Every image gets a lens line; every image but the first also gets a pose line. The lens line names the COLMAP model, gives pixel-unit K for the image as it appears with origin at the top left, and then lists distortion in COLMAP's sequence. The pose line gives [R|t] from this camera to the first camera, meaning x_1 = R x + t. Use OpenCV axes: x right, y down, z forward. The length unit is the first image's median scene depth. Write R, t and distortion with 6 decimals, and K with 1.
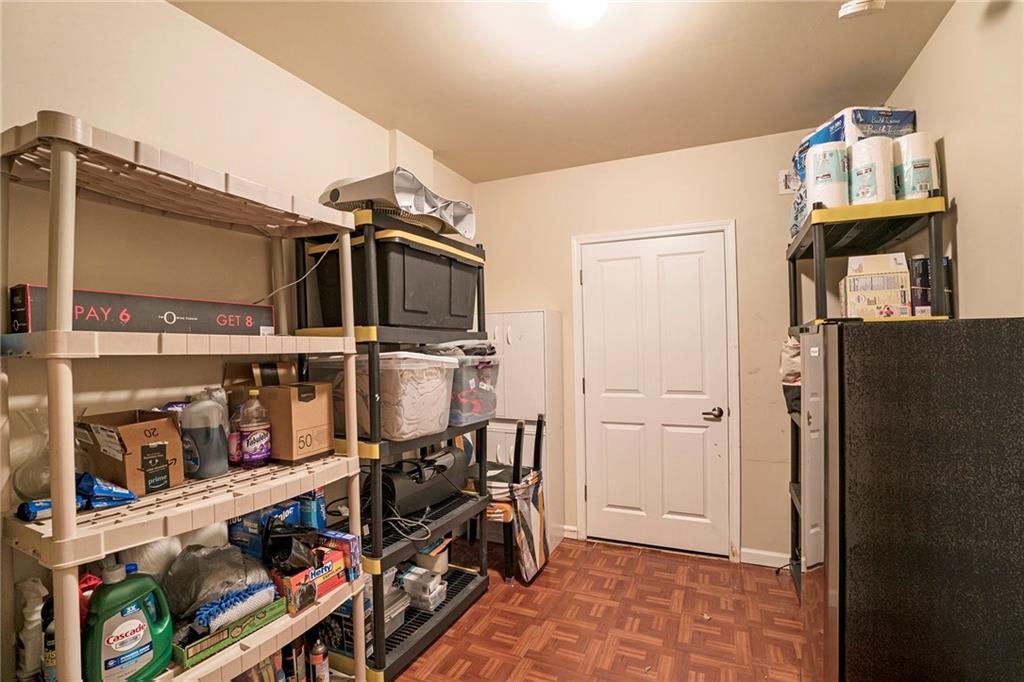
lens RADIAL K [[493.1, 0, 509.6], [0, 493.1, 337.6], [0, 0, 1]] dist [-0.030058, -0.000018]
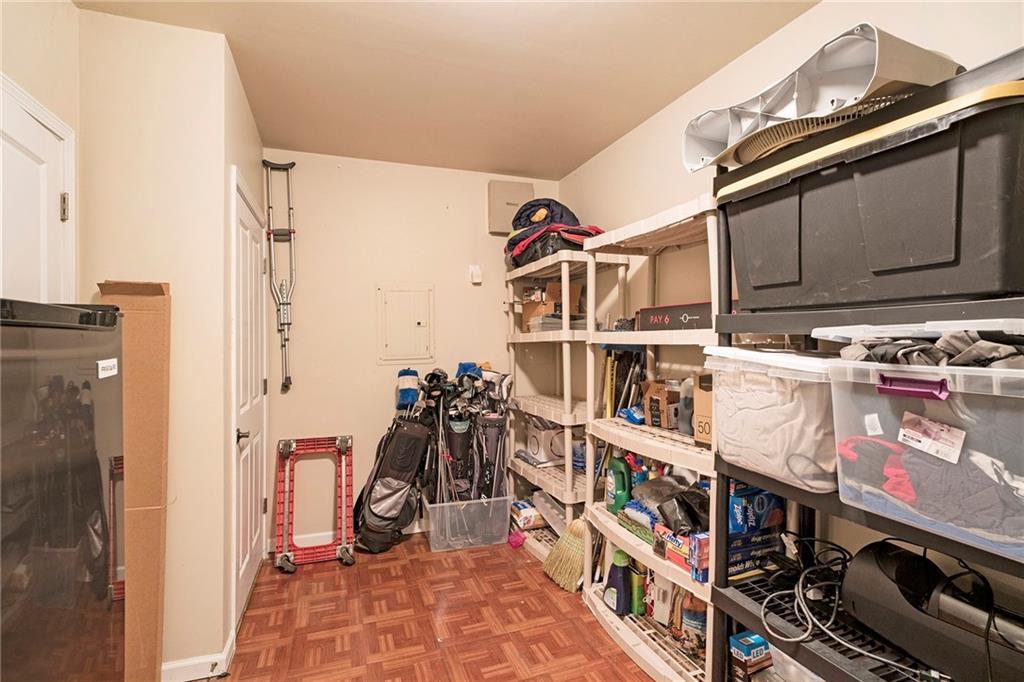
lens RADIAL K [[493.1, 0, 509.6], [0, 493.1, 337.6], [0, 0, 1]] dist [-0.030058, -0.000018]
pose [[-0.715052, 0.015627, -0.698897, 0.712363], [0.030867, 0.999481, -0.009232, 0.015021], [0.698390, -0.028174, -0.715163, 1.683542]]
